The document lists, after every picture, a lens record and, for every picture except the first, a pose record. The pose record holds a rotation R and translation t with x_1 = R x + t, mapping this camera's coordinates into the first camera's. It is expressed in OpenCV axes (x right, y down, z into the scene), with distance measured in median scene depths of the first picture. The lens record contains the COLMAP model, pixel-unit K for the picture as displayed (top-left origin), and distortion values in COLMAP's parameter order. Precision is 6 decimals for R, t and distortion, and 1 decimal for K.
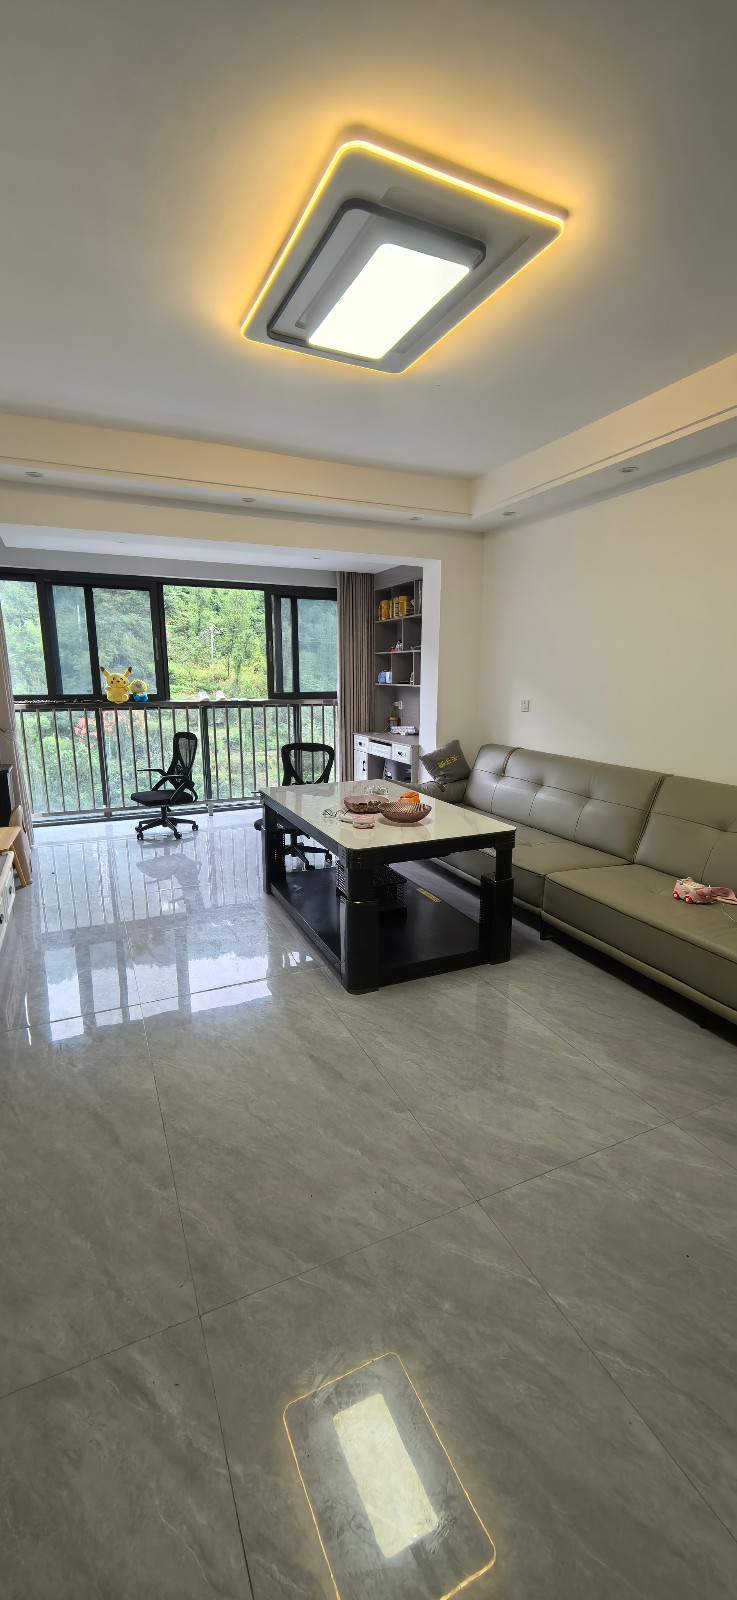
lens RADIAL K [[625.4, 0, 369.6], [0, 625.4, 801.9], [0, 0, 1]] dist [-0.009501, 0.002064]
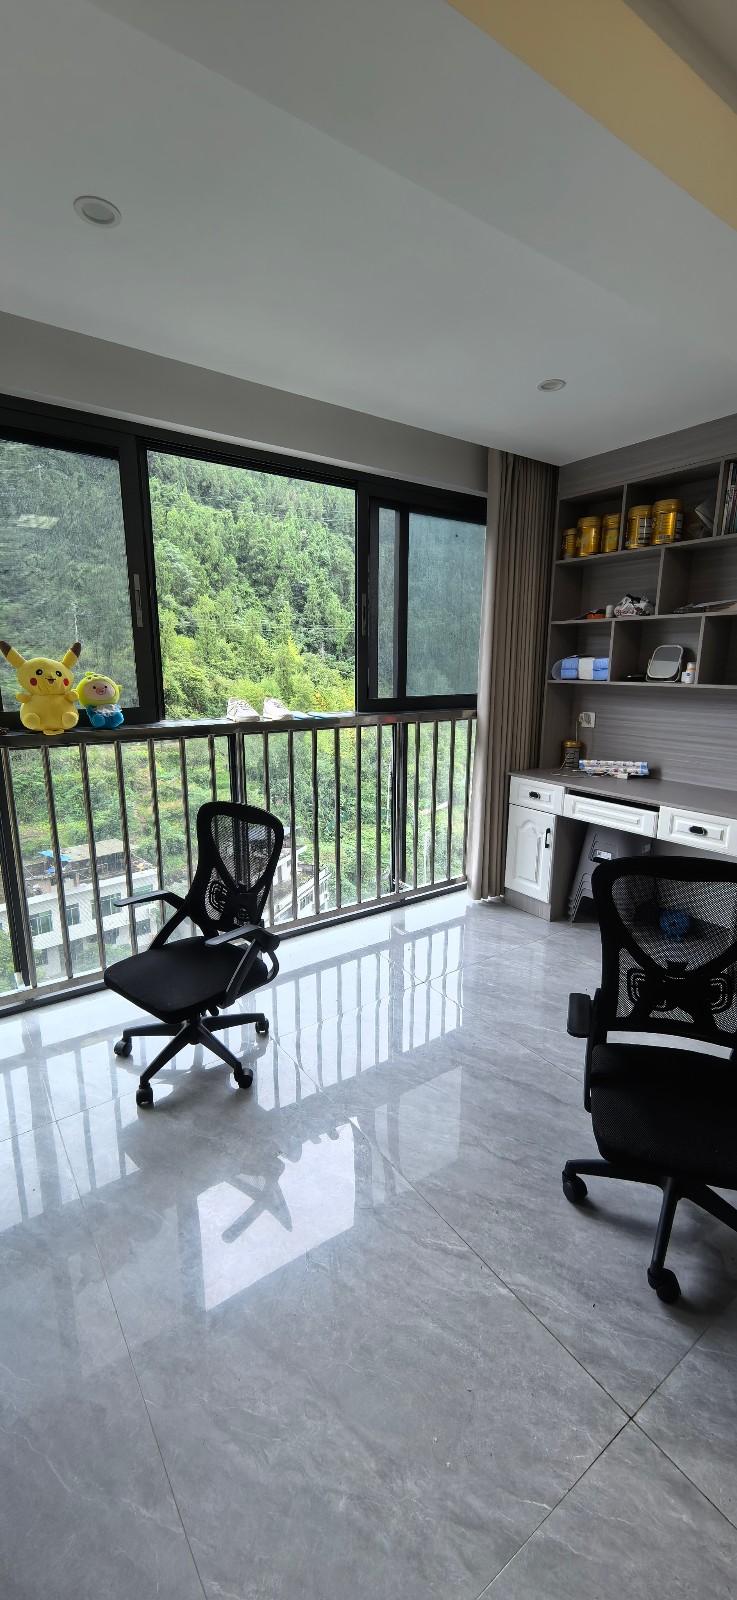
lens RADIAL K [[625.4, 0, 366.7], [0, 625.4, 800.1], [0, 0, 1]] dist [-0.009501, 0.002064]
pose [[0.987581, -0.033625, 0.153473, -0.251448], [0.031884, 0.999396, 0.013791, -0.107910], [-0.153844, -0.008727, 0.988057, 0.541755]]
